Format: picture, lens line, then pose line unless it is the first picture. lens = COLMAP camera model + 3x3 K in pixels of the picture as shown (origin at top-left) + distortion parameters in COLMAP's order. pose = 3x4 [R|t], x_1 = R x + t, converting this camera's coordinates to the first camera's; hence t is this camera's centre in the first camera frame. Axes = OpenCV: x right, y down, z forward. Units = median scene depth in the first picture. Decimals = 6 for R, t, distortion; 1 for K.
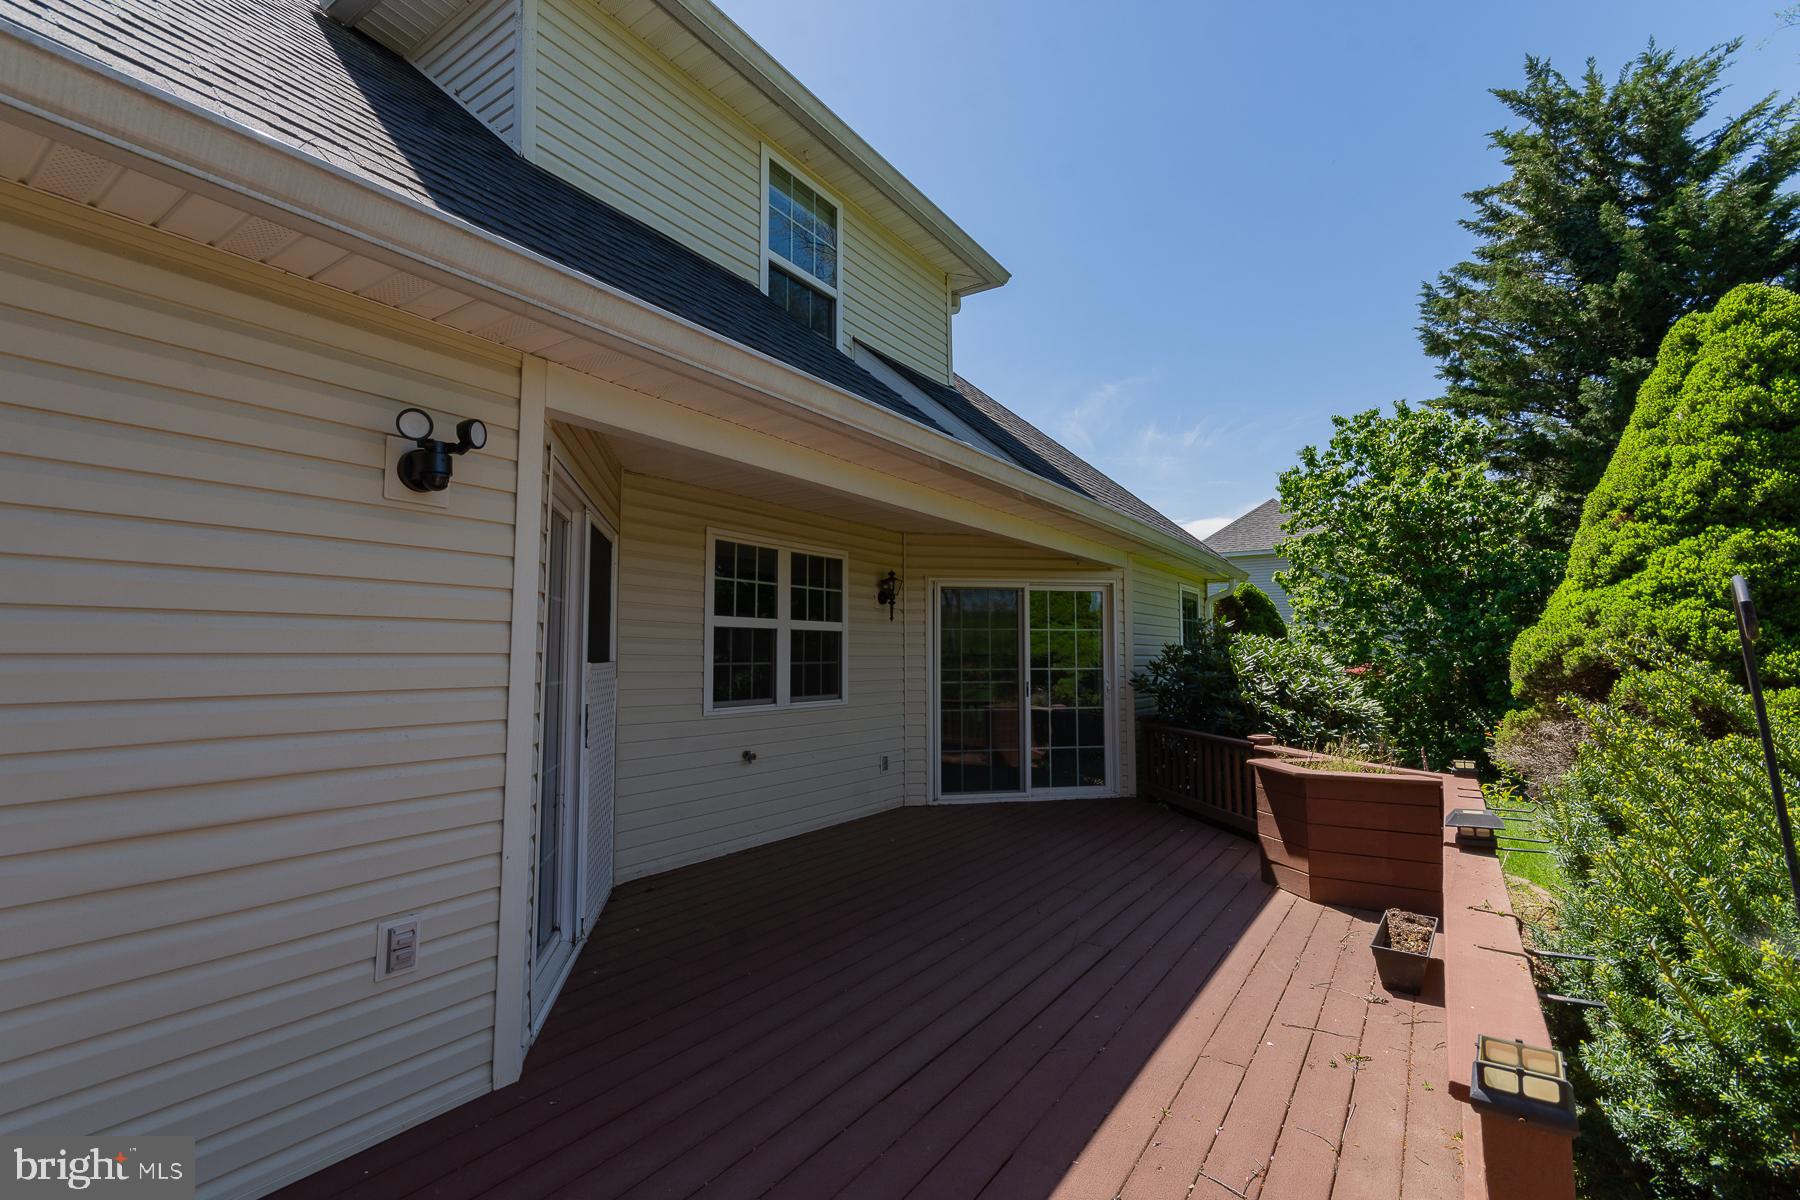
lens RADIAL K [[790.0, 0, 895.2], [0, 790.0, 603.7], [0, 0, 1]] dist [0.004439, -0.000898]
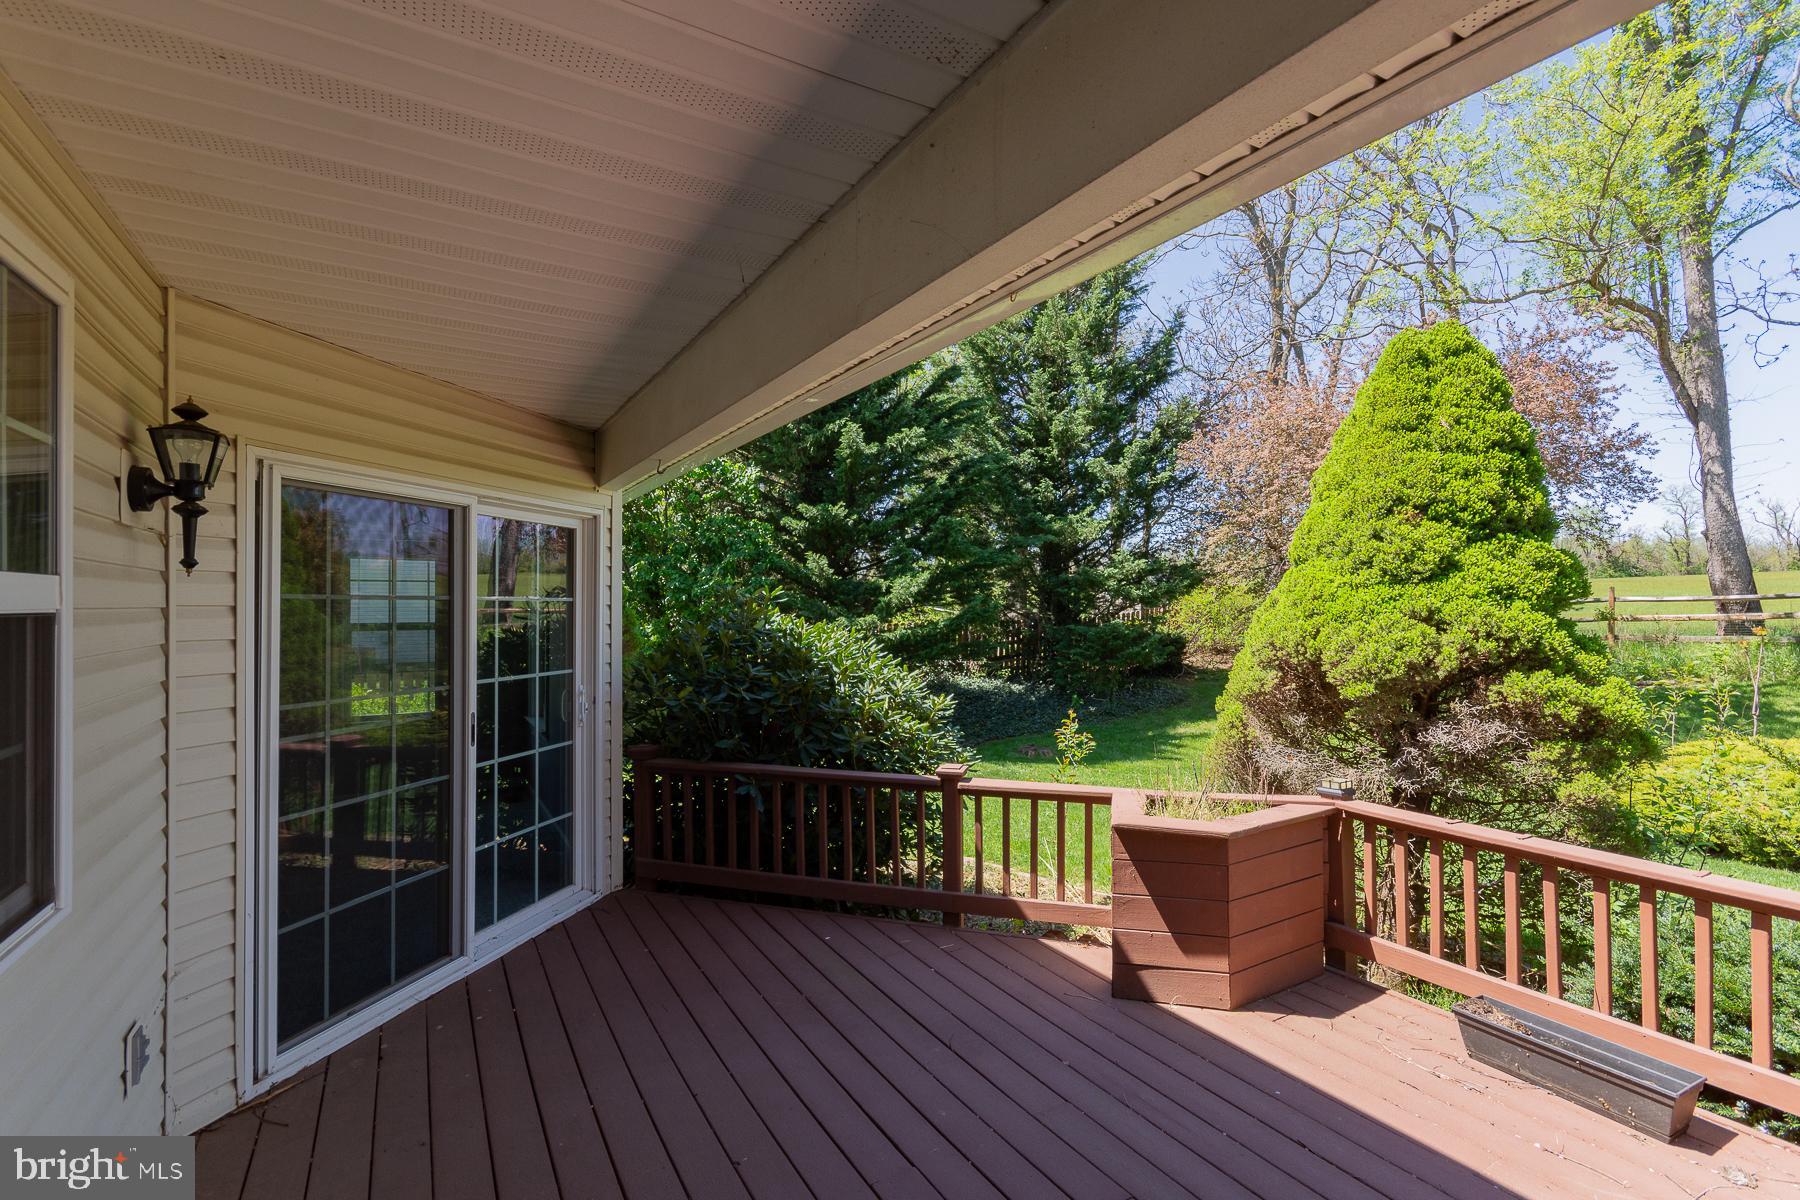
lens RADIAL K [[790.0, 0, 885.0], [0, 790.0, 603.9], [0, 0, 1]] dist [0.004439, -0.000898]
pose [[0.432230, 0.001502, 0.901762, -0.144841], [-0.060813, 0.997771, 0.027487, 0.008847], [-0.899710, -0.066719, 0.431358, 0.601279]]
